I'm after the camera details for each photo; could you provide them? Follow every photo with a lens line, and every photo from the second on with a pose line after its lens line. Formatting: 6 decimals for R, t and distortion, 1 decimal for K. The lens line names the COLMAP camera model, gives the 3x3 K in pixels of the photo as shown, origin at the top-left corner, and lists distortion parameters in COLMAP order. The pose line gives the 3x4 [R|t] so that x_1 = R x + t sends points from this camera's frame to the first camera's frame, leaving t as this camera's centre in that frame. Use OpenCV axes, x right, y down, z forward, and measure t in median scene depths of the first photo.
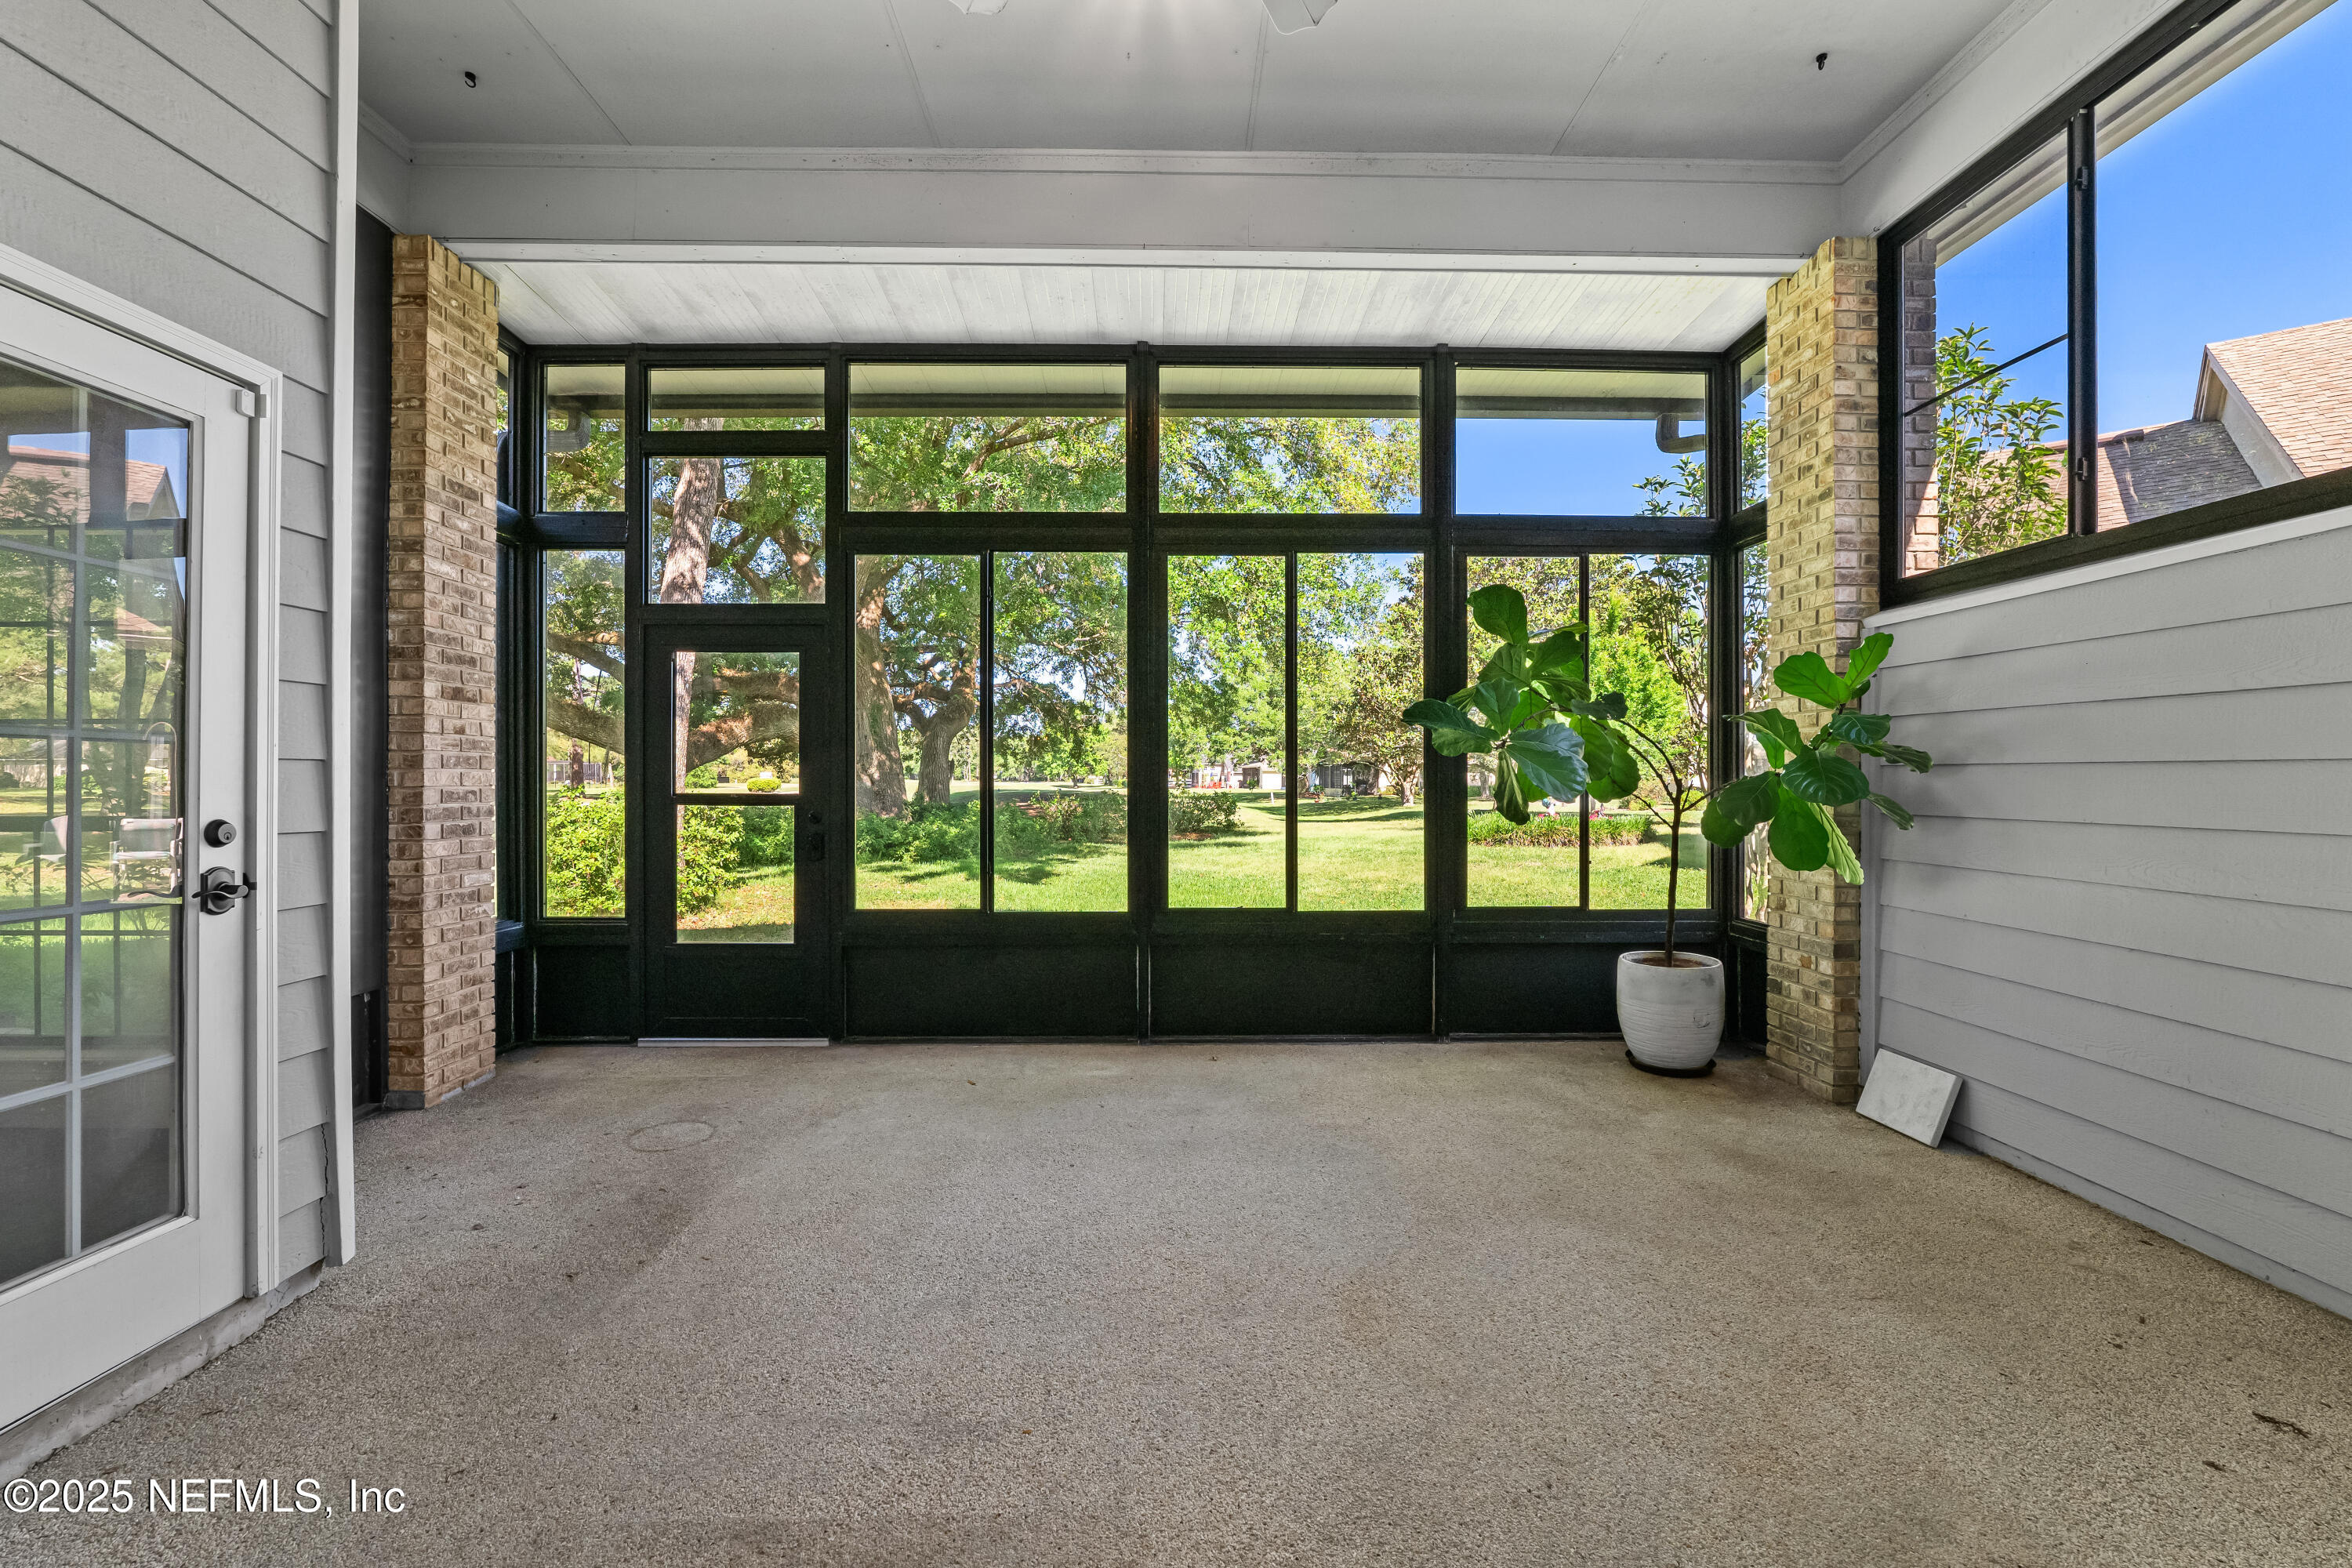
lens RADIAL K [[965.3, 0, 1174.8], [0, 965.3, 779.2], [0, 0, 1]] dist [-0.013825, 0.001413]
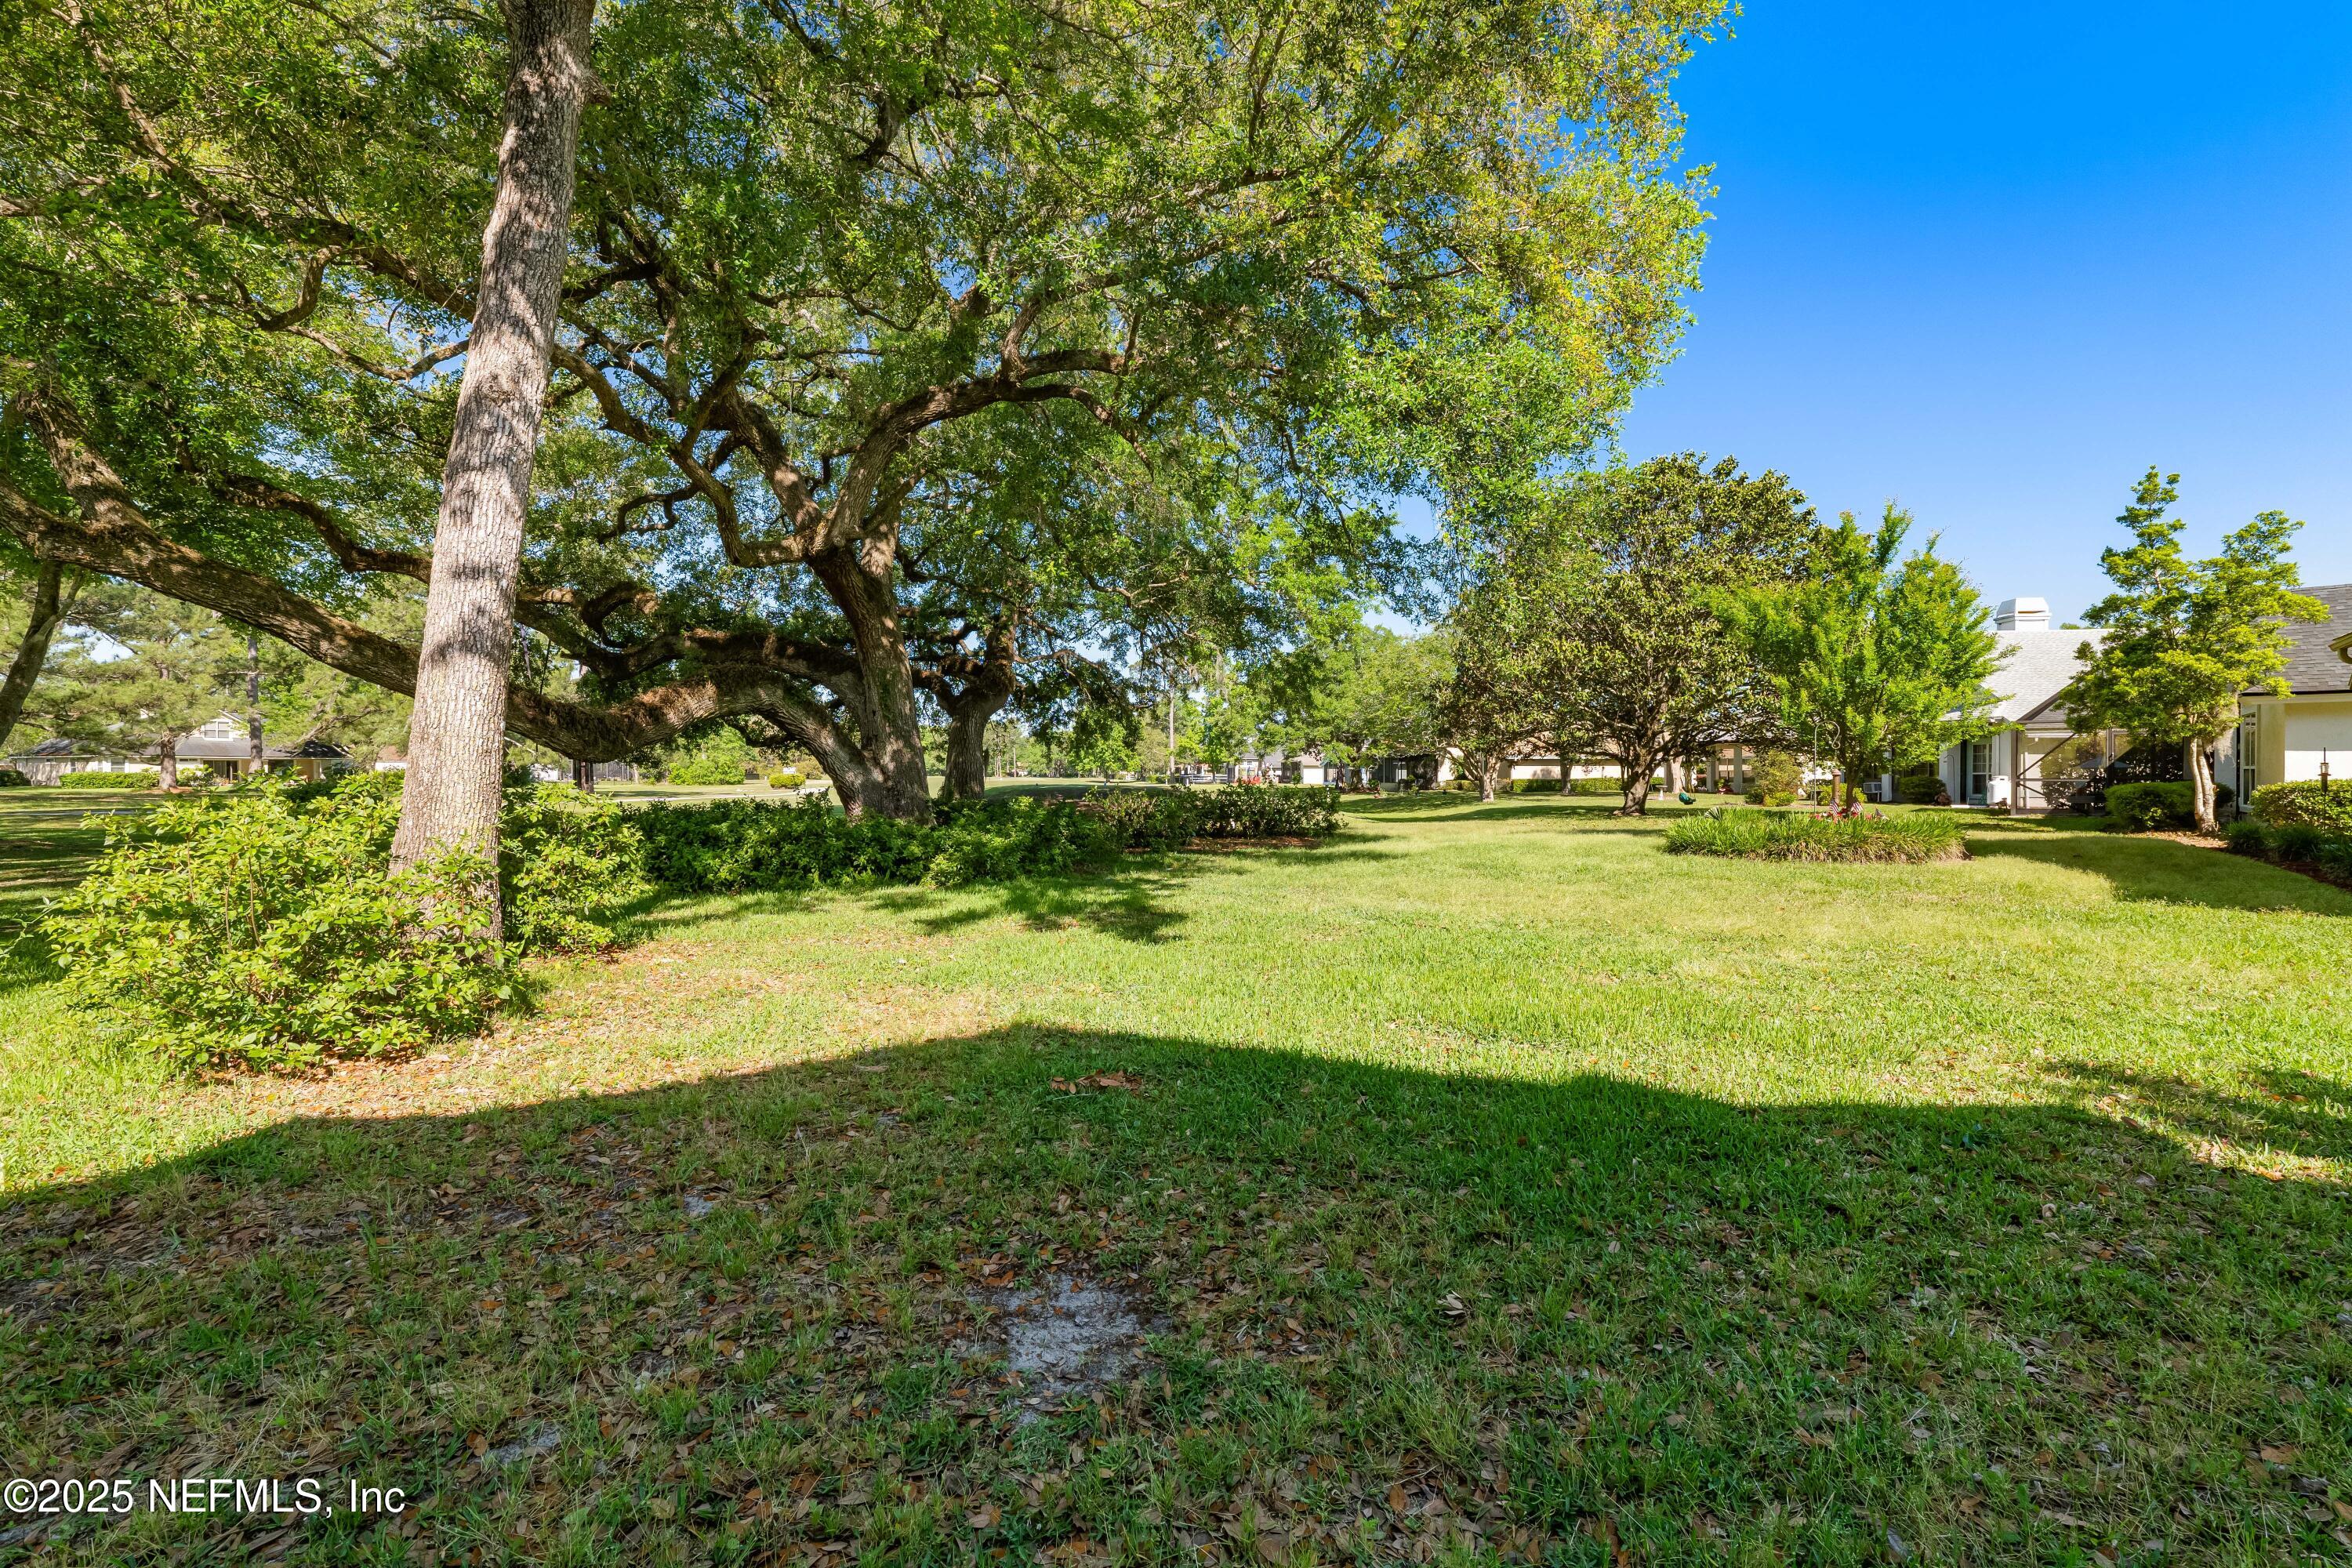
lens RADIAL K [[965.3, 0, 1162.9], [0, 965.3, 783.2], [0, 0, 1]] dist [-0.013825, 0.001413]
pose [[0.999094, -0.003851, -0.042380, -0.040428], [0.004238, 0.999950, 0.009055, 0.002357], [0.042343, -0.009226, 0.999061, 0.161560]]
